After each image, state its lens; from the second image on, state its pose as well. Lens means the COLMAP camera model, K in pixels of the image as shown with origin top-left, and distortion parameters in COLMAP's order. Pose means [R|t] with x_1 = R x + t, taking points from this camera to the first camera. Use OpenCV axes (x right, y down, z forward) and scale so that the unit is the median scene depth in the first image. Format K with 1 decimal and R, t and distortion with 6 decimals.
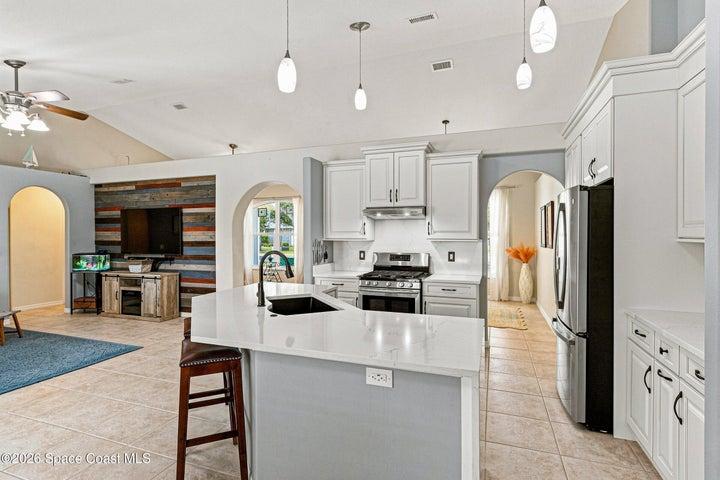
lens RADIAL K [[375.8, 0, 361.9], [0, 375.8, 239.2], [0, 0, 1]] dist [0.002964, 0.001509]
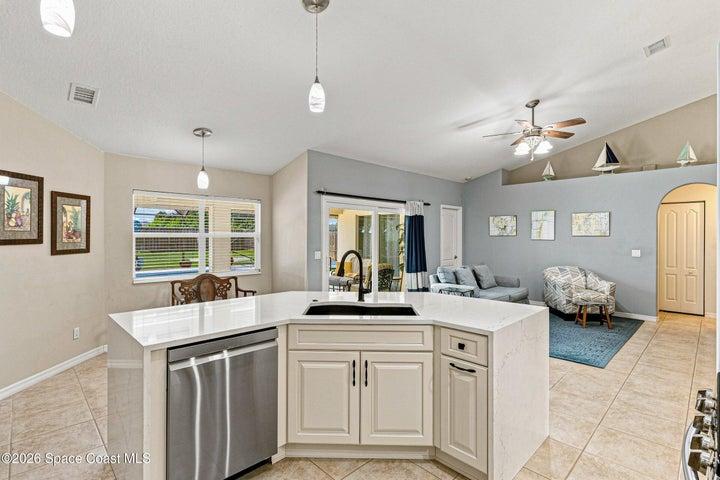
lens RADIAL K [[352.2, 0, 348.2], [0, 352.2, 238.2], [0, 0, 1]] dist [0.002316, -0.003953]
pose [[-0.440003, 0.001439, -0.897995, 0.282097], [-0.012176, 0.999897, 0.007569, -0.002535], [0.897914, 0.014264, -0.439940, 0.615166]]
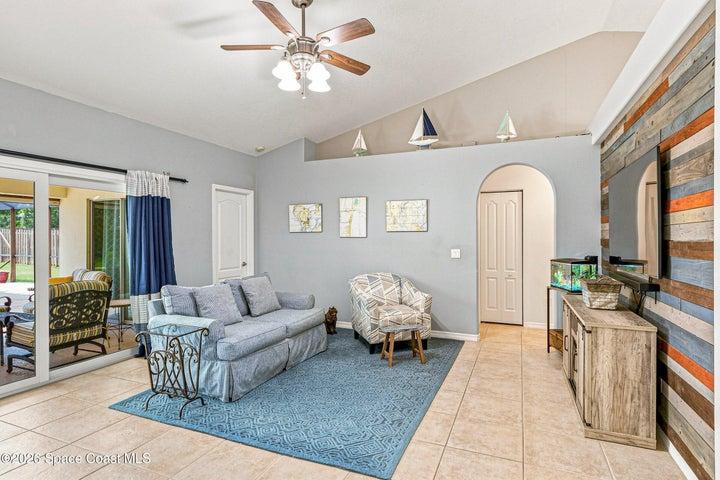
lens RADIAL K [[375.8, 0, 356.3], [0, 375.8, 241.4], [0, 0, 1]] dist [0.002964, 0.001509]
pose [[-0.059242, 0.006377, -0.998223, -0.108762], [-0.007337, 0.999950, 0.006823, 0.006653], [0.998217, 0.007728, -0.059192, 0.731558]]
